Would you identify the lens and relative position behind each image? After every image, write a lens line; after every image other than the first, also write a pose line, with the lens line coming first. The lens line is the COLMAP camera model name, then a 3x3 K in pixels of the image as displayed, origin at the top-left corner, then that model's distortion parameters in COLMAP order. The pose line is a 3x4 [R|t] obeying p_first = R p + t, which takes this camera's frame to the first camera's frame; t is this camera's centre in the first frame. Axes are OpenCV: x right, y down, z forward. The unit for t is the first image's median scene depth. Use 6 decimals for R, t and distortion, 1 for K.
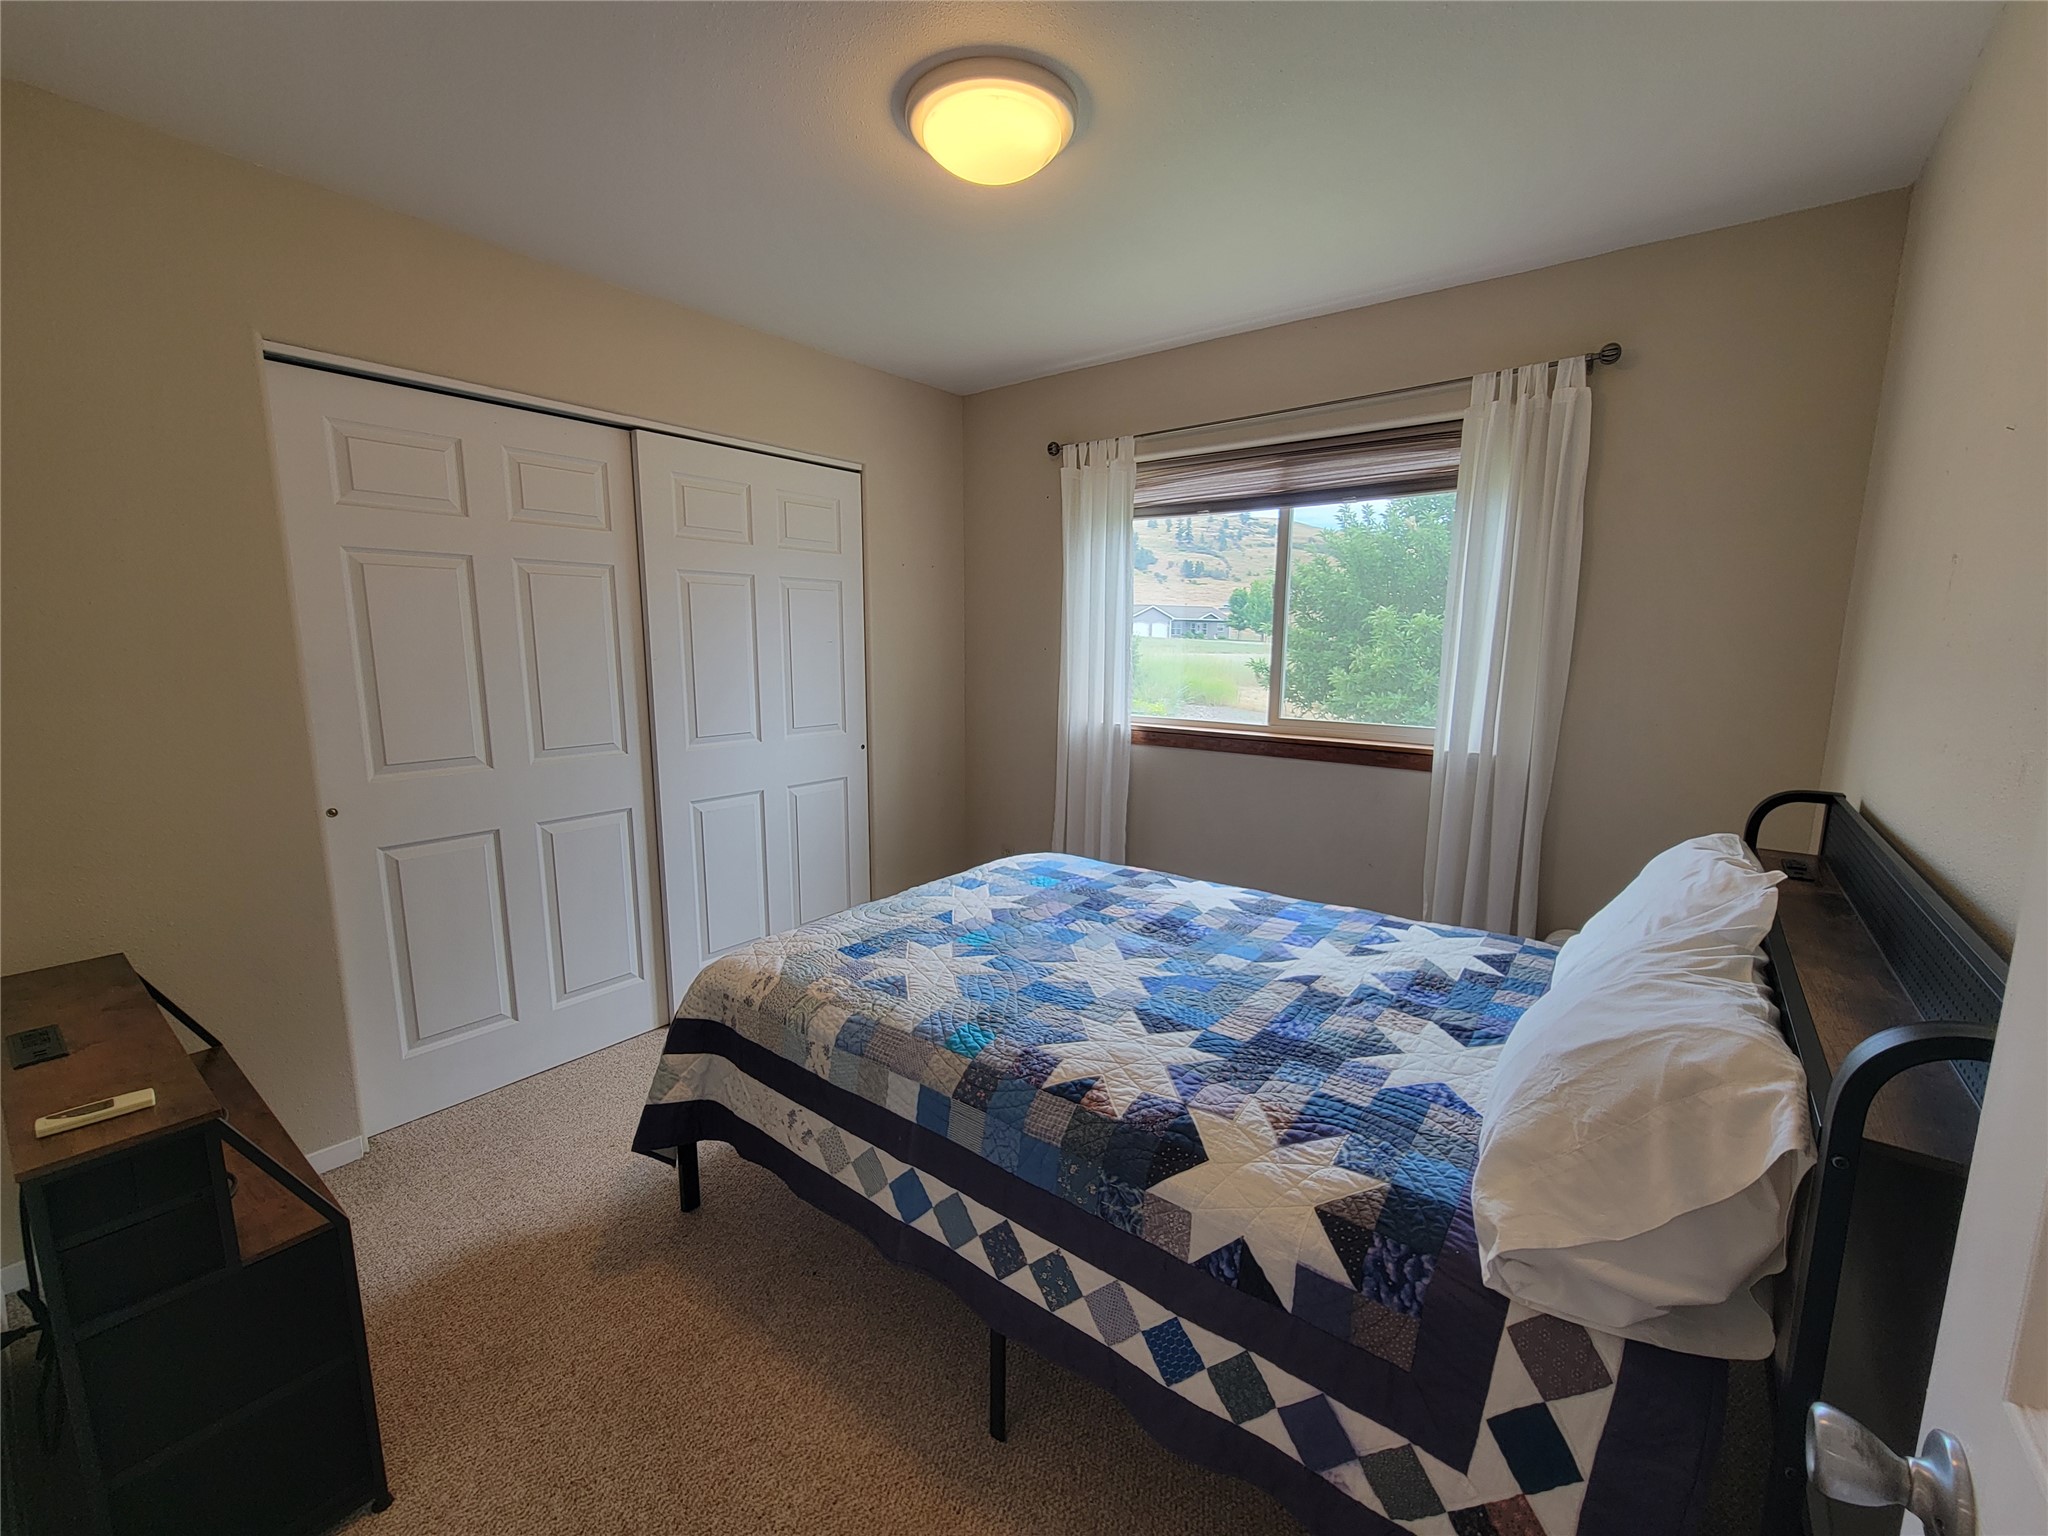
lens RADIAL K [[840.5, 0, 1027.6], [0, 840.5, 770.2], [0, 0, 1]] dist [0.001543, 0.000473]
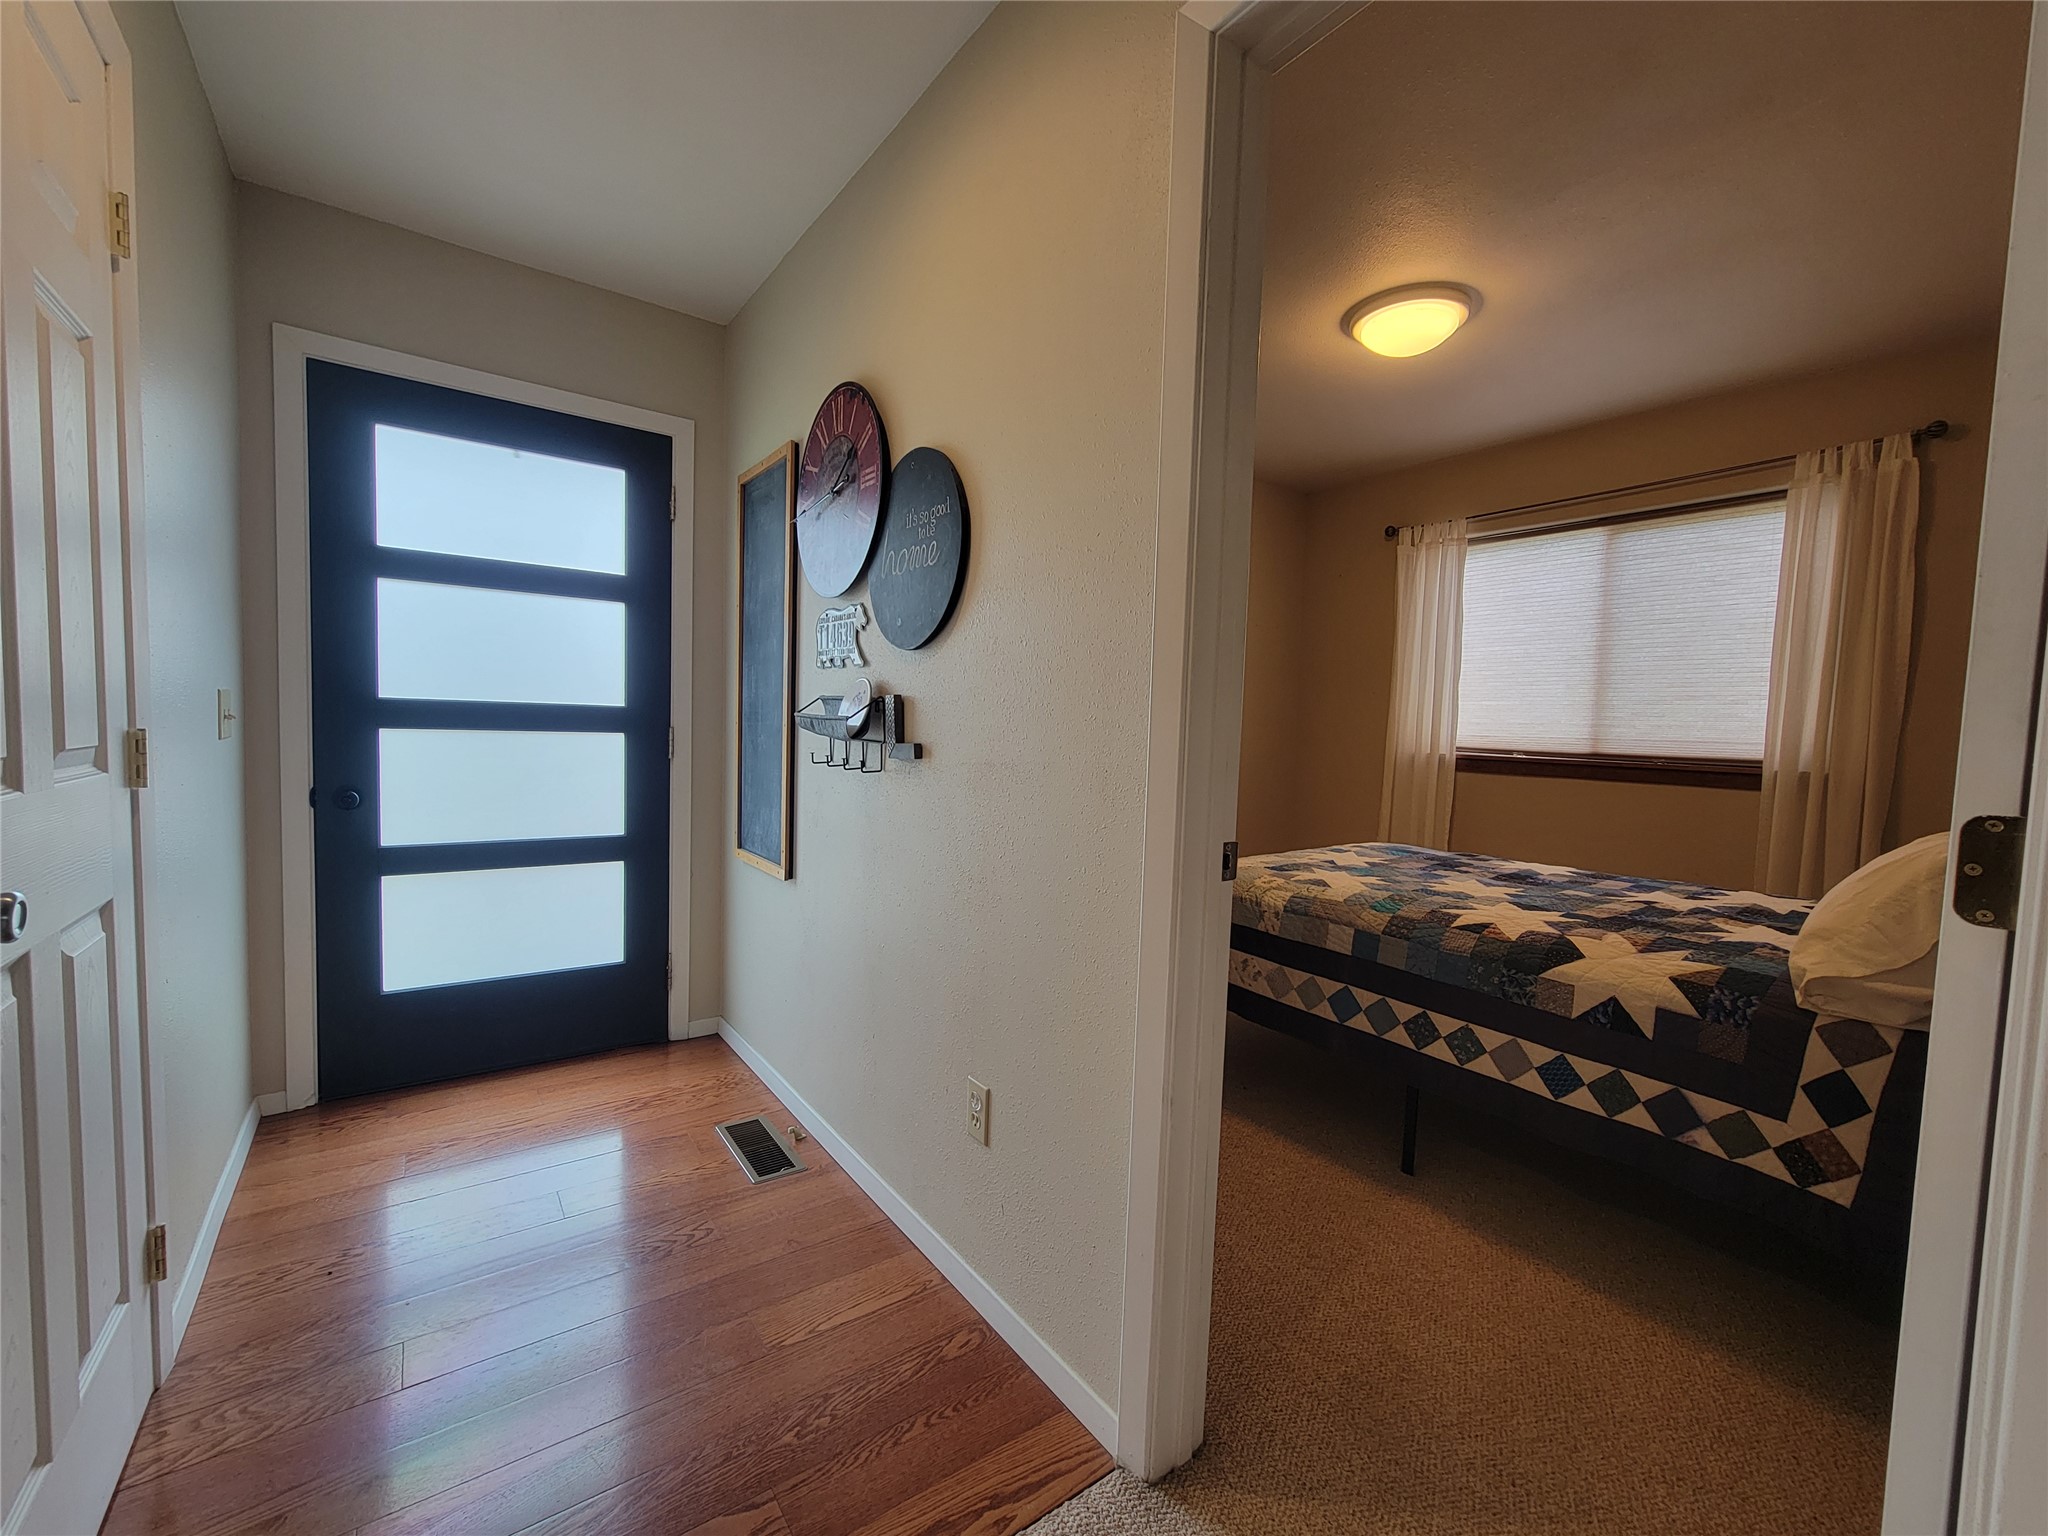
lens RADIAL K [[840.5, 0, 1015.9], [0, 840.5, 771.3], [0, 0, 1]] dist [0.001543, 0.000473]
pose [[0.959262, 0.037113, -0.280069, -0.357041], [-0.066770, 0.993032, -0.097103, 0.330240], [0.274514, 0.111847, 0.955056, -0.779992]]
